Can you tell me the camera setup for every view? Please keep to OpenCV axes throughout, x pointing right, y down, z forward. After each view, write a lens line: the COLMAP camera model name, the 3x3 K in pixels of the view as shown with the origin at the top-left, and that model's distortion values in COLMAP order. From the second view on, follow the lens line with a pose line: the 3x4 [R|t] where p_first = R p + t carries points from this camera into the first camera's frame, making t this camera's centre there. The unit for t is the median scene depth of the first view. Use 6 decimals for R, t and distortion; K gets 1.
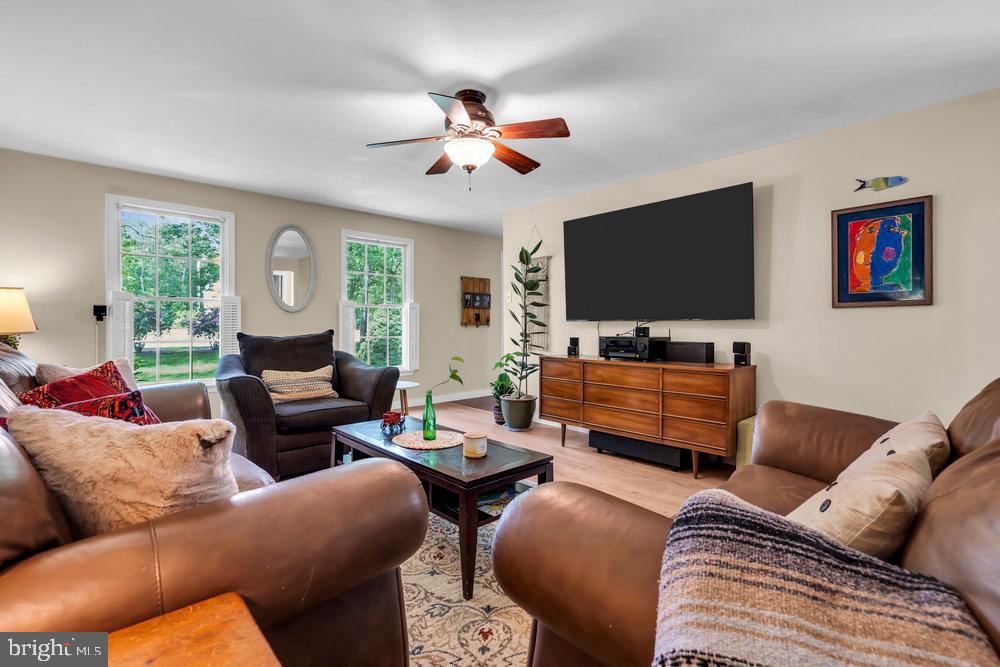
lens RADIAL K [[459.4, 0, 499.8], [0, 459.4, 327.5], [0, 0, 1]] dist [-0.000391, 0.000289]
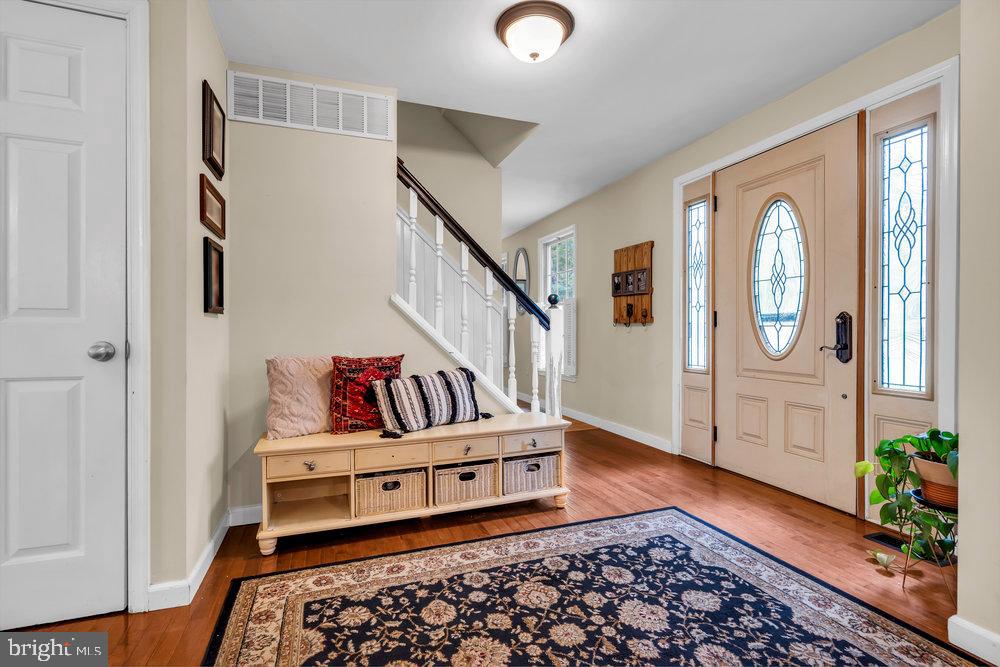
lens RADIAL K [[459.4, 0, 500.1], [0, 459.4, 332.2], [0, 0, 1]] dist [-0.000391, 0.000289]
pose [[-0.350466, 0.009433, -0.936528, 0.587350], [-0.003104, 0.999932, 0.011233, 0.000951], [0.936570, 0.006843, -0.350413, 1.052268]]
